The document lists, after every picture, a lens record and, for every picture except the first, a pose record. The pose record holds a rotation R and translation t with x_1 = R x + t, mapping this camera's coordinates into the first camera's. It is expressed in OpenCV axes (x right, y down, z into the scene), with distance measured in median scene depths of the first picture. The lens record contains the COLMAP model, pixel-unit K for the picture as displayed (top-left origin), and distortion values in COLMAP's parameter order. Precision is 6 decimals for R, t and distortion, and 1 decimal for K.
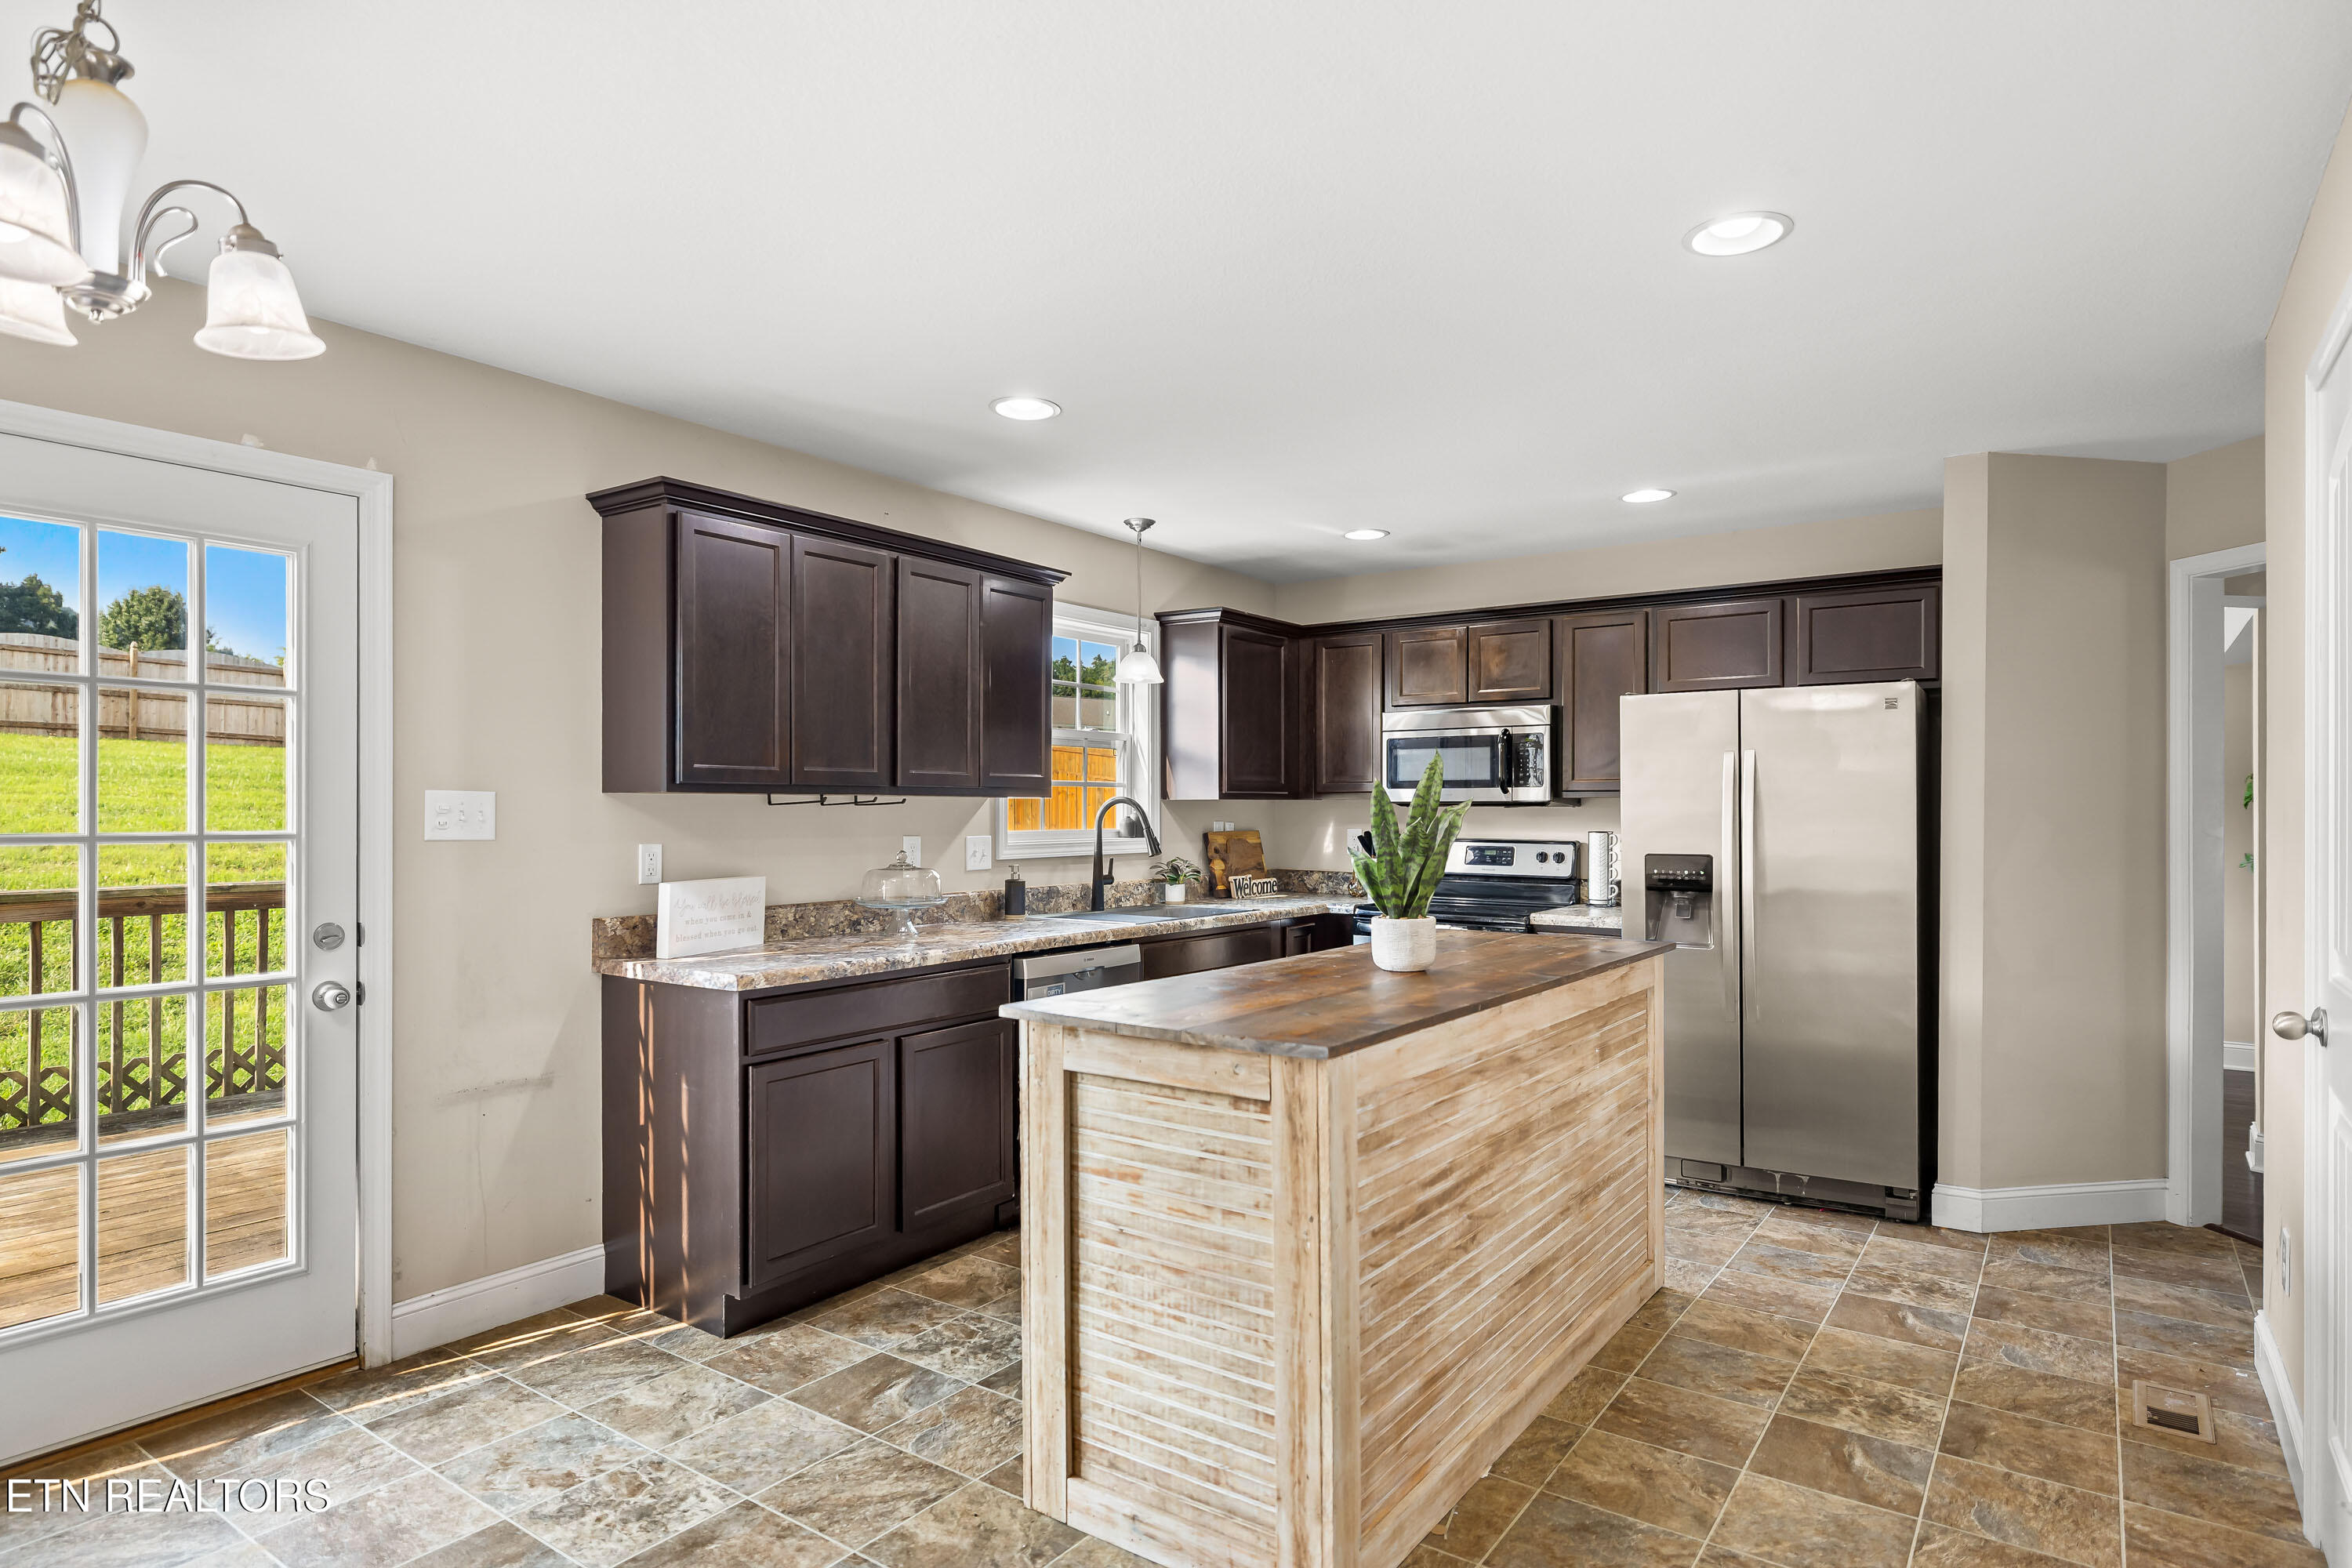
lens RADIAL K [[1291.5, 0, 1176.0], [0, 1291.5, 784.0], [0, 0, 1]] dist [-0.003804, -0.001580]
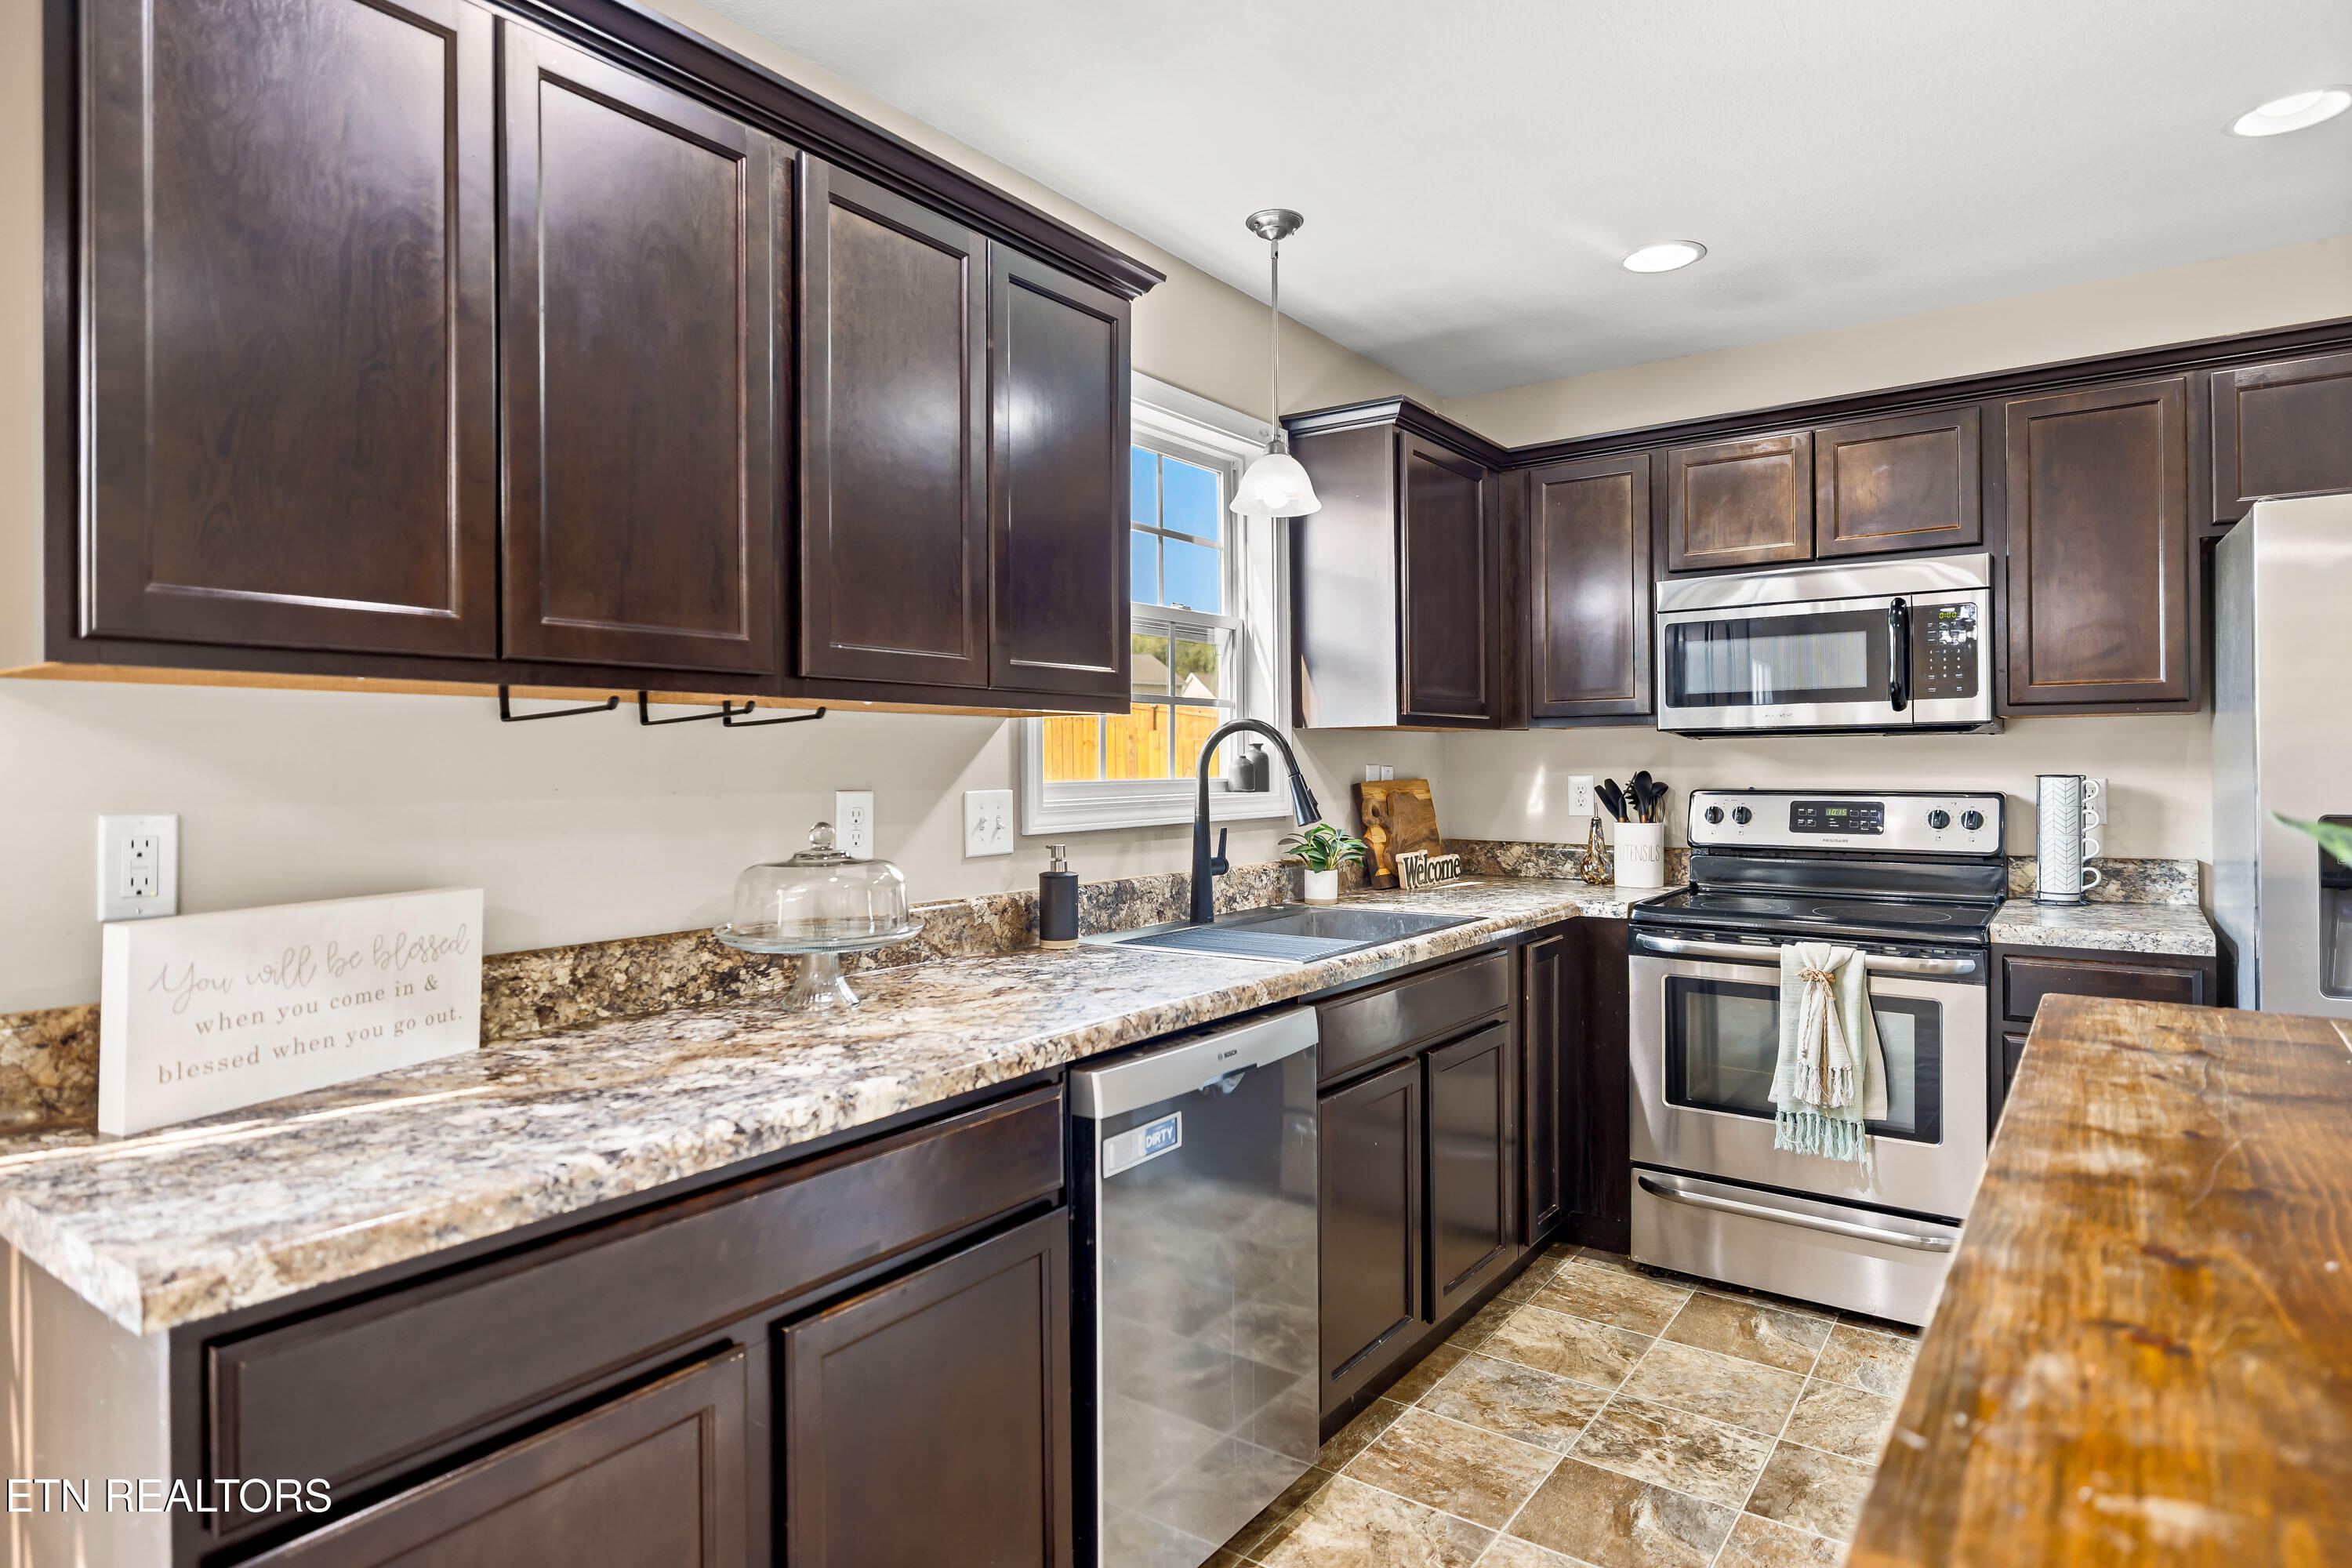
lens RADIAL K [[1295.4, 0, 1176.3], [0, 1295.4, 754.9], [0, 0, 1]] dist [-0.000083, 0.000672]
pose [[0.999925, -0.007832, -0.009415, -0.071017], [0.007939, 0.999904, 0.011381, 0.020411], [0.009325, -0.011455, 0.999891, 0.471425]]
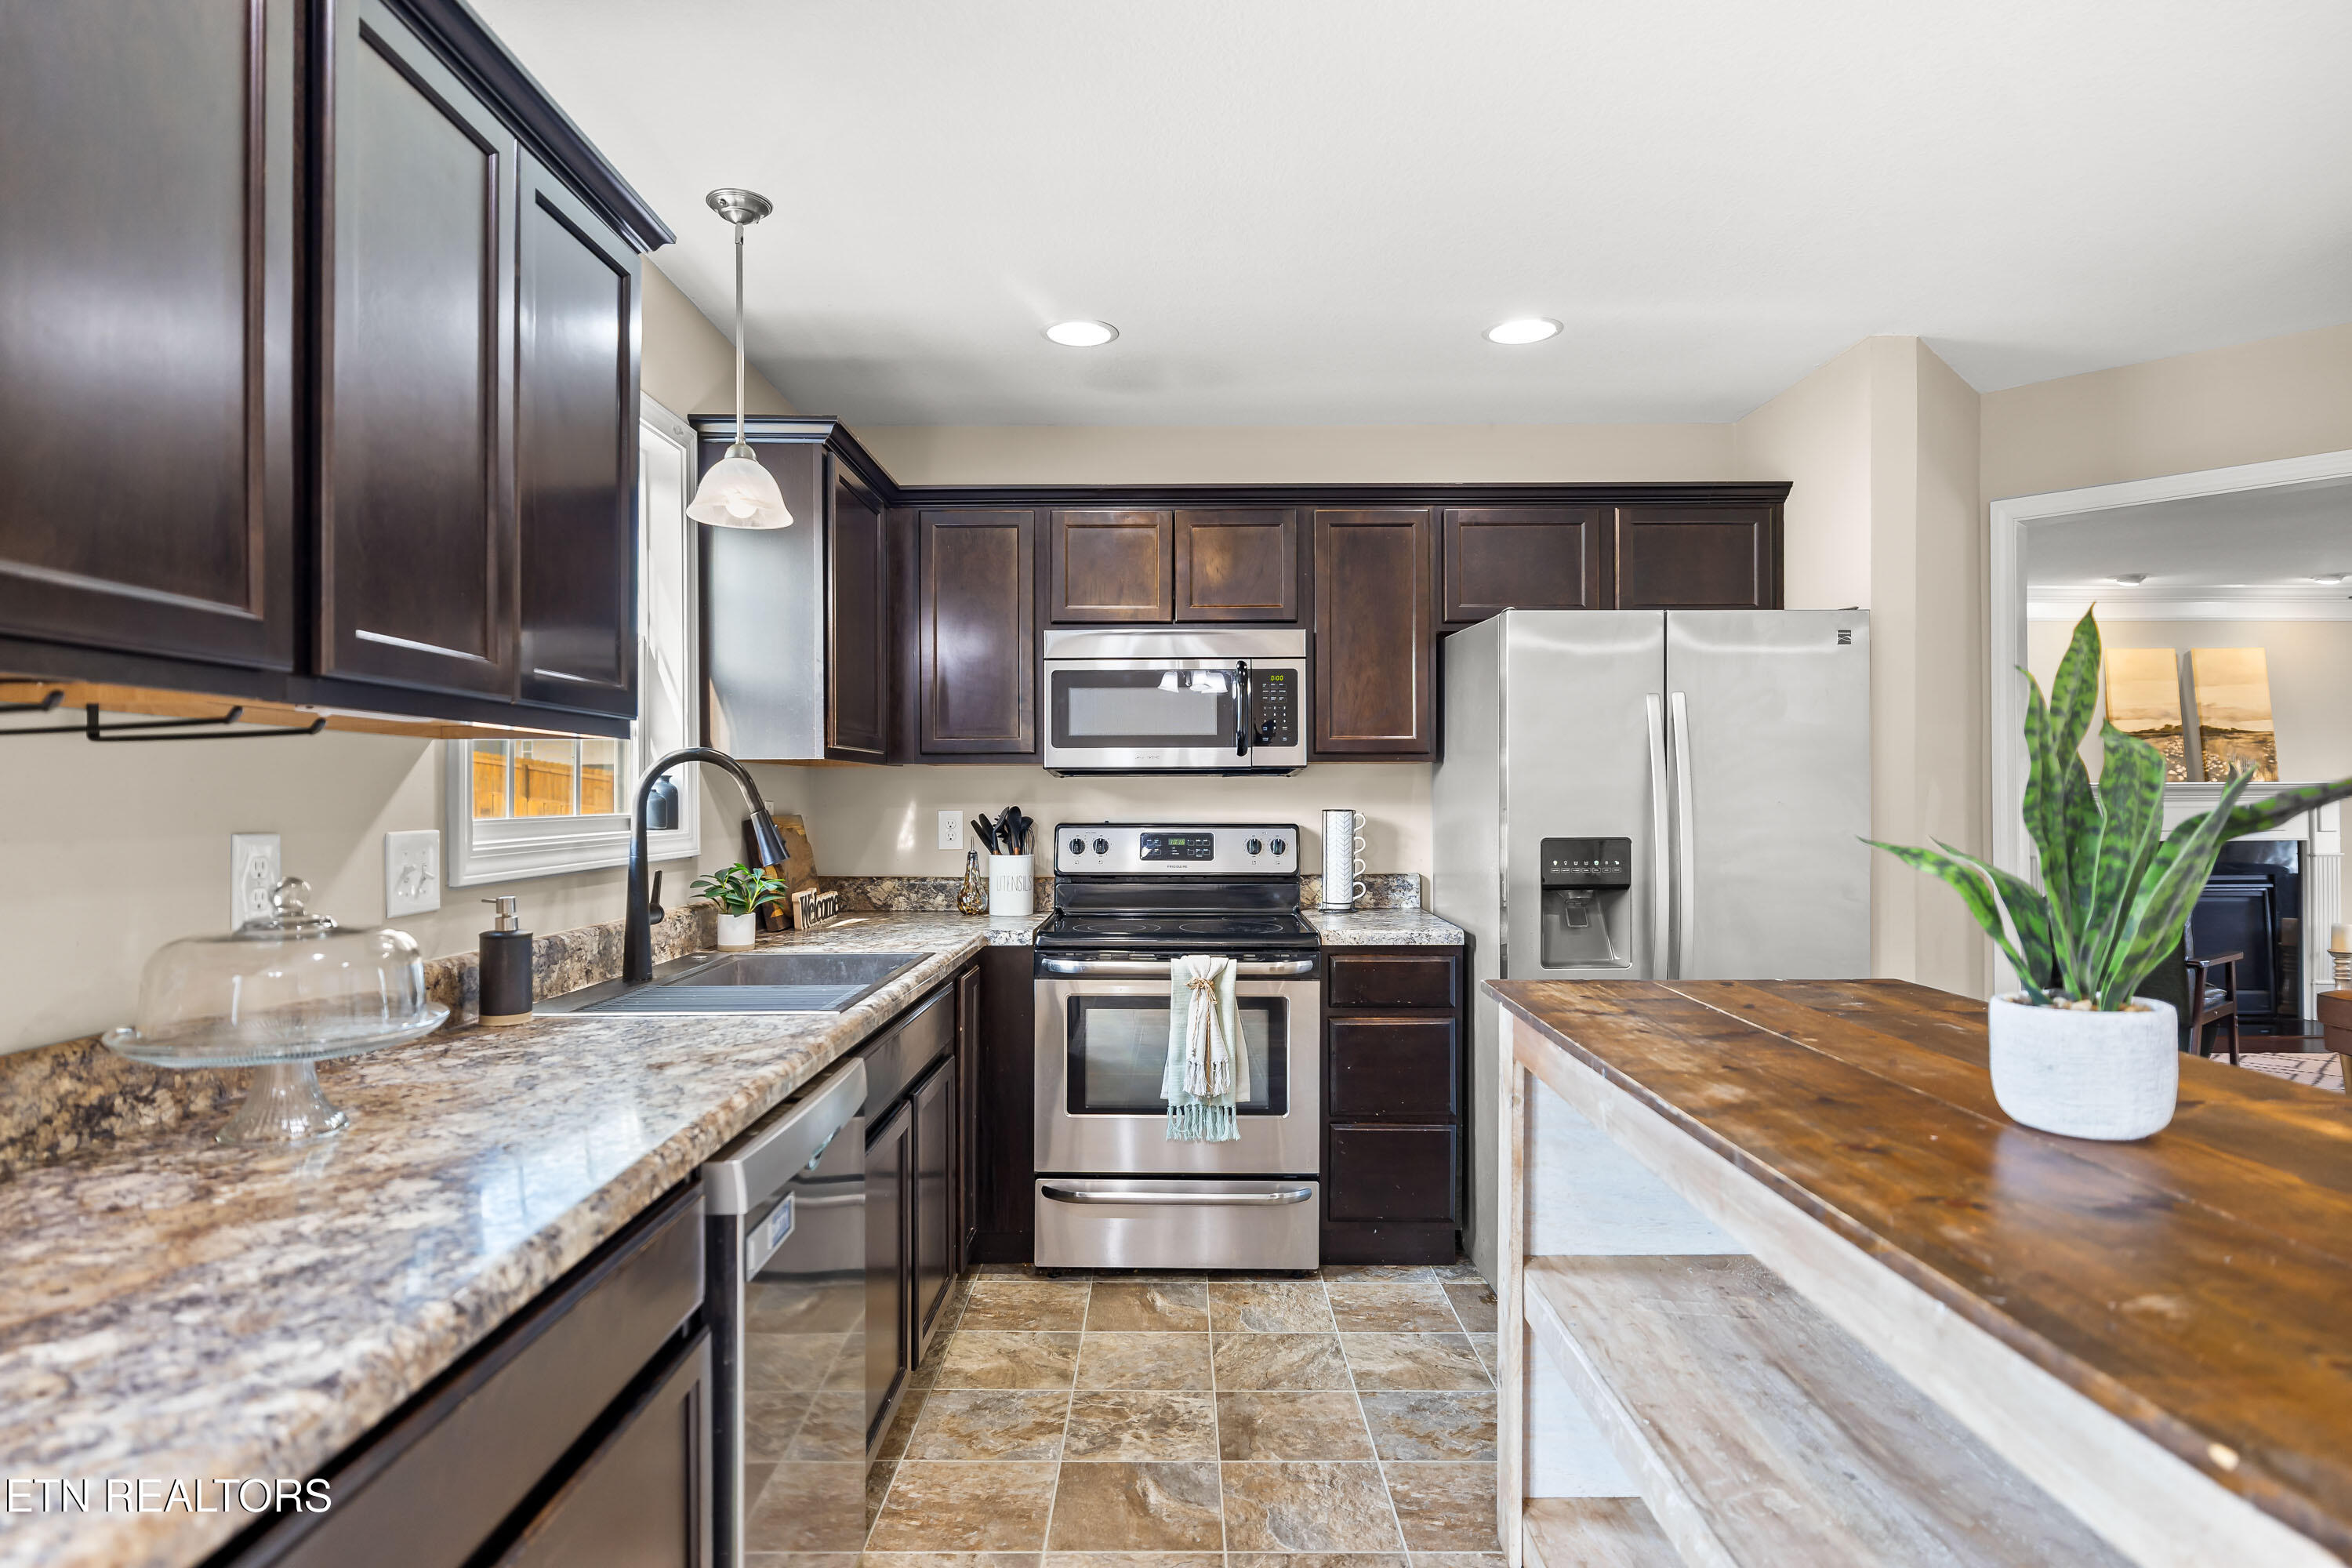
lens RADIAL K [[1281.5, 0, 1176.0], [0, 1281.5, 784.0], [0, 0, 1]] dist [0.003348, -0.001155]
pose [[0.816321, 0.002589, 0.577592, -0.189071], [-0.007986, 0.999945, 0.006805, 0.020477], [-0.577543, -0.010168, 0.816297, 0.522876]]
